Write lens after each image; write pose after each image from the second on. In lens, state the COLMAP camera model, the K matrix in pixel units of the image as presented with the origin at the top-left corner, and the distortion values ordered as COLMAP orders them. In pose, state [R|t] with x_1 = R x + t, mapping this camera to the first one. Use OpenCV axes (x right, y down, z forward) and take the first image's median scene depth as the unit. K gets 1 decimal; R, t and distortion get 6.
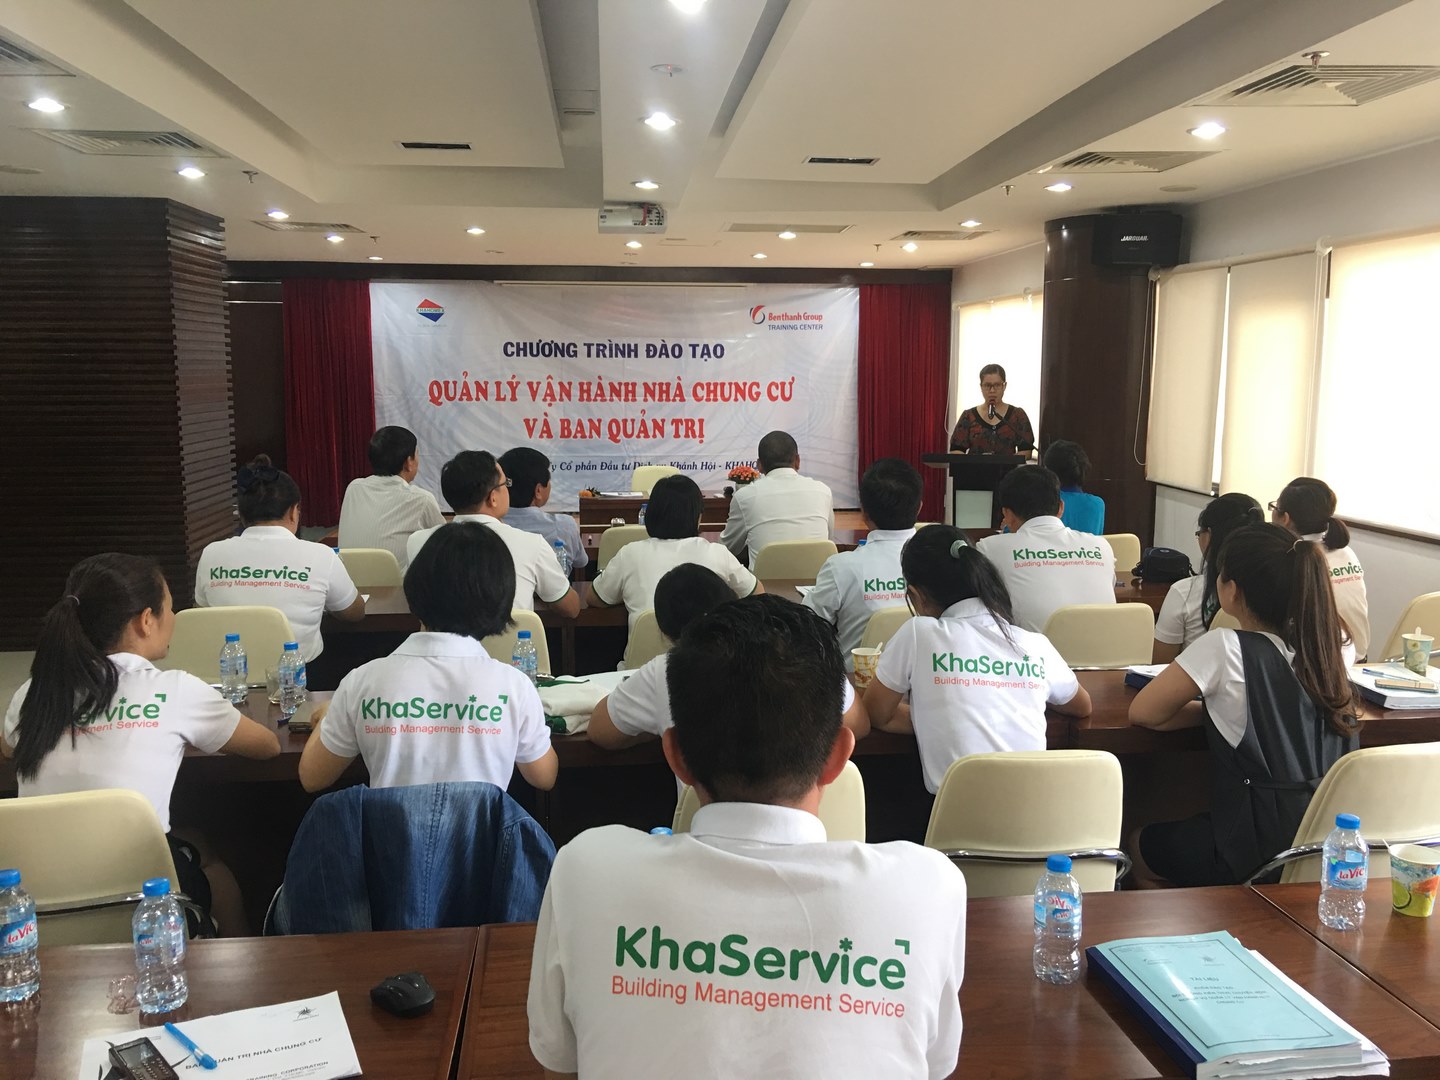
lens RADIAL K [[1198.9, 0, 720.0], [0, 1198.9, 540.0], [0, 0, 1]] dist [0.071416, -0.106026]
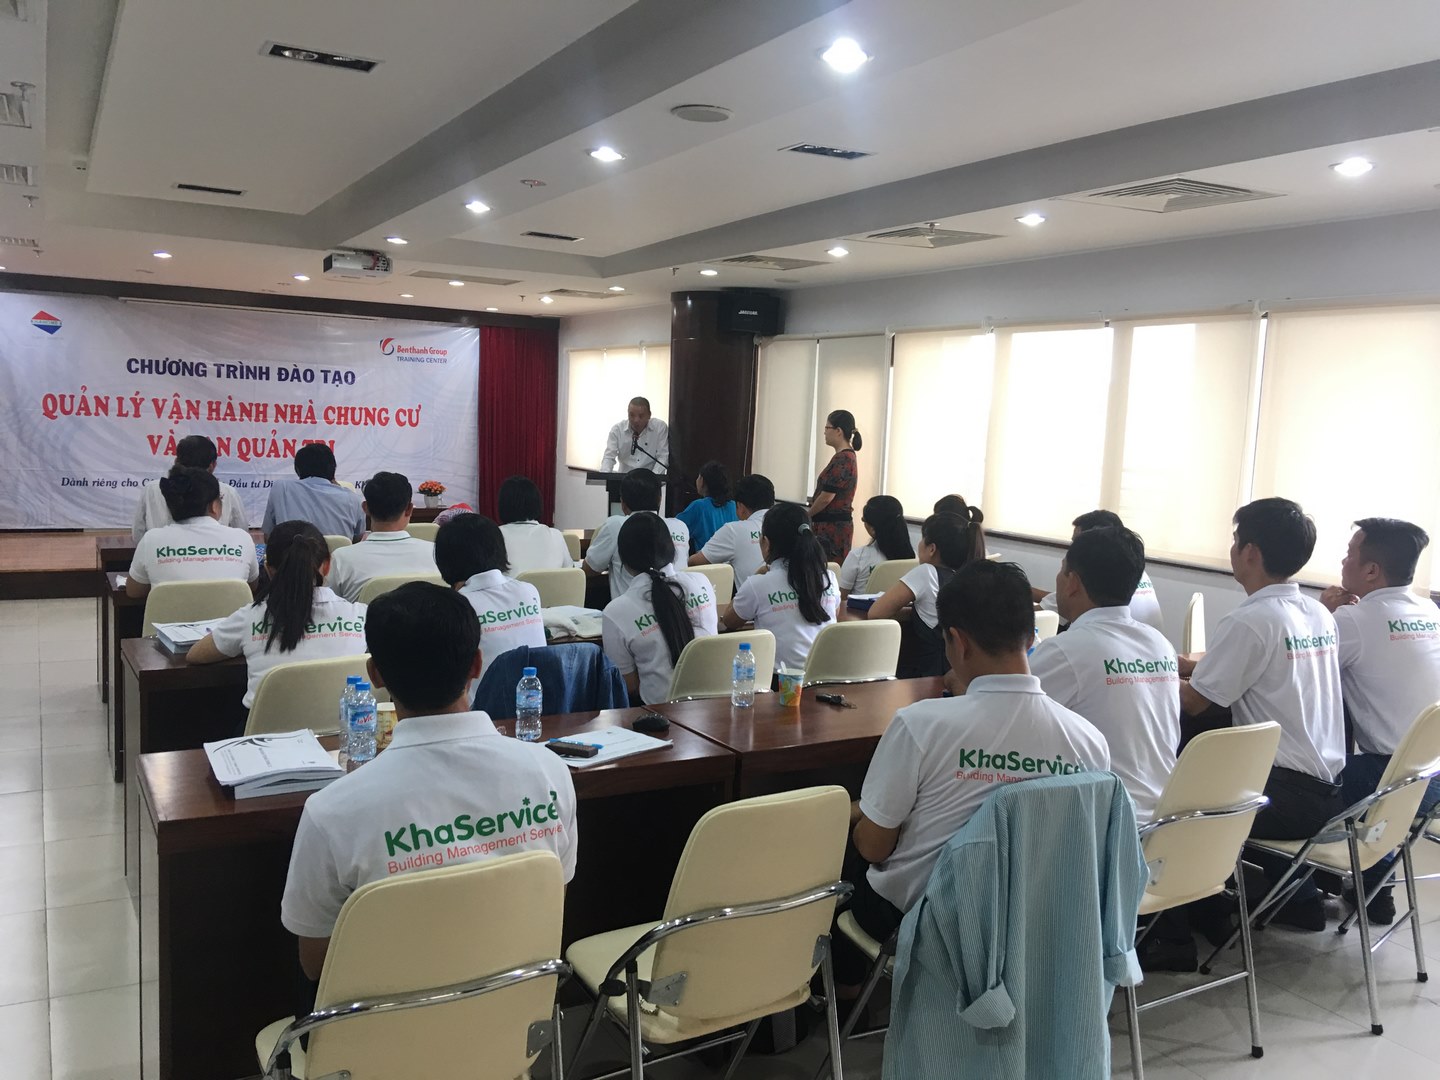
lens RADIAL K [[1198.9, 0, 720.0], [0, 1198.9, 540.0], [0, 0, 1]] dist [0.071416, -0.106026]
pose [[0.915058, -0.005748, 0.403281, -0.135059], [0.017222, 0.999543, -0.024832, 0.019801], [-0.402954, 0.029668, 0.914739, -0.114545]]
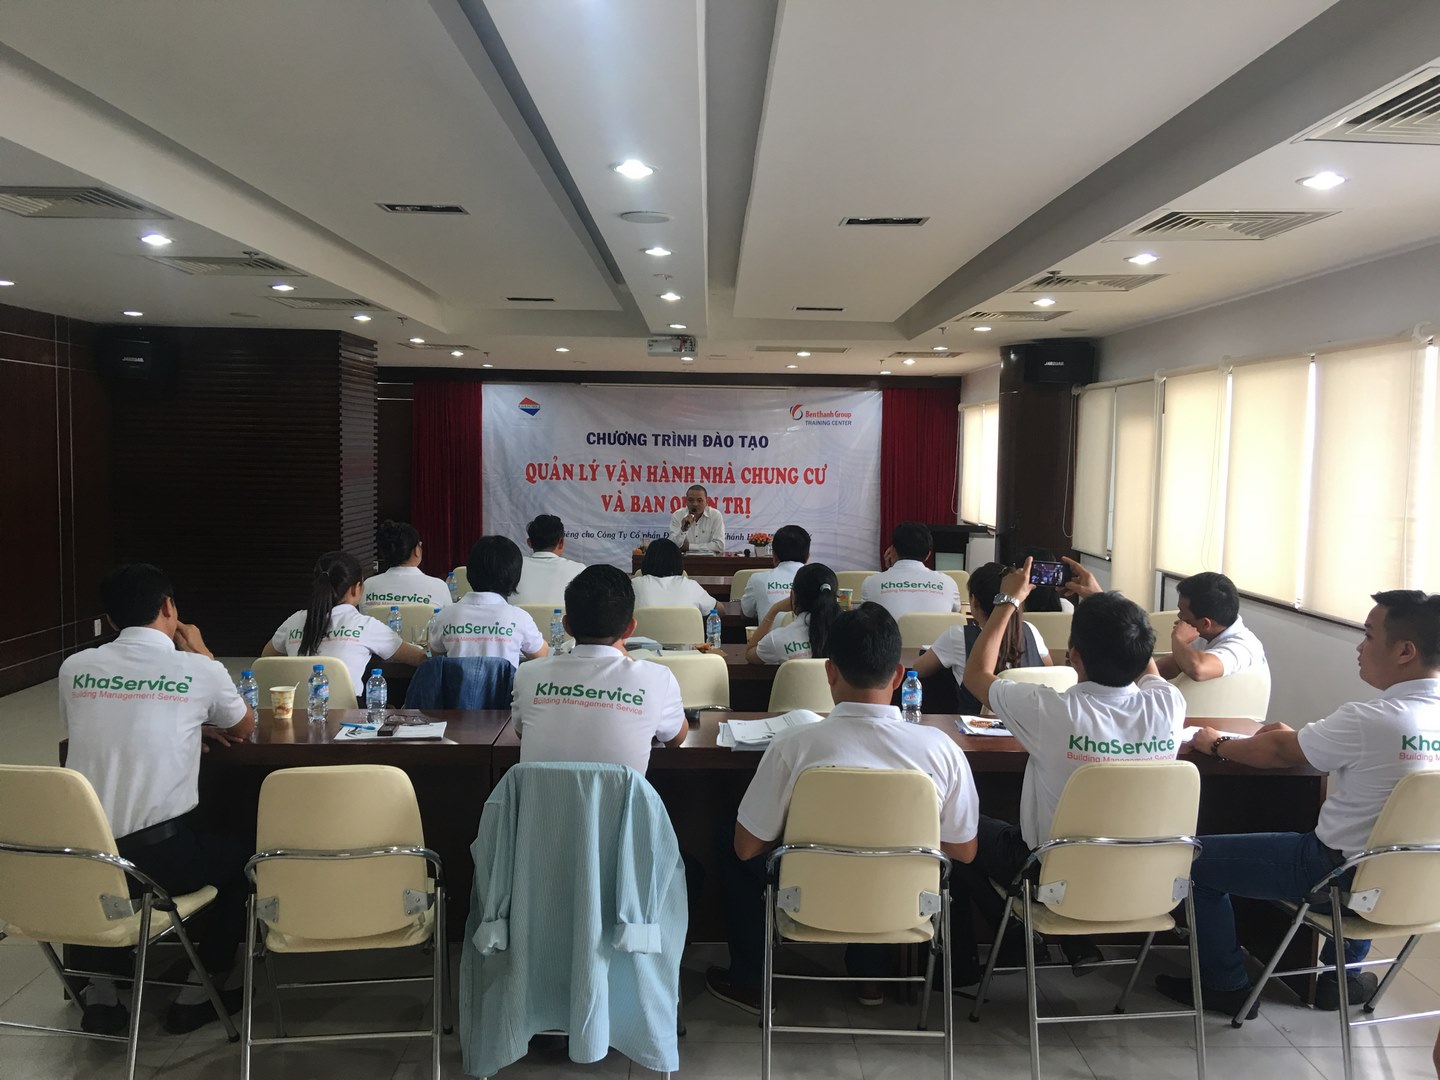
lens RADIAL K [[1198.9, 0, 720.0], [0, 1198.9, 540.0], [0, 0, 1]] dist [0.071416, -0.106026]
pose [[0.996341, 0.019890, -0.083116, 0.057773], [-0.025676, 0.997278, -0.069123, 0.025023], [0.081515, 0.071004, 0.994140, -0.192370]]
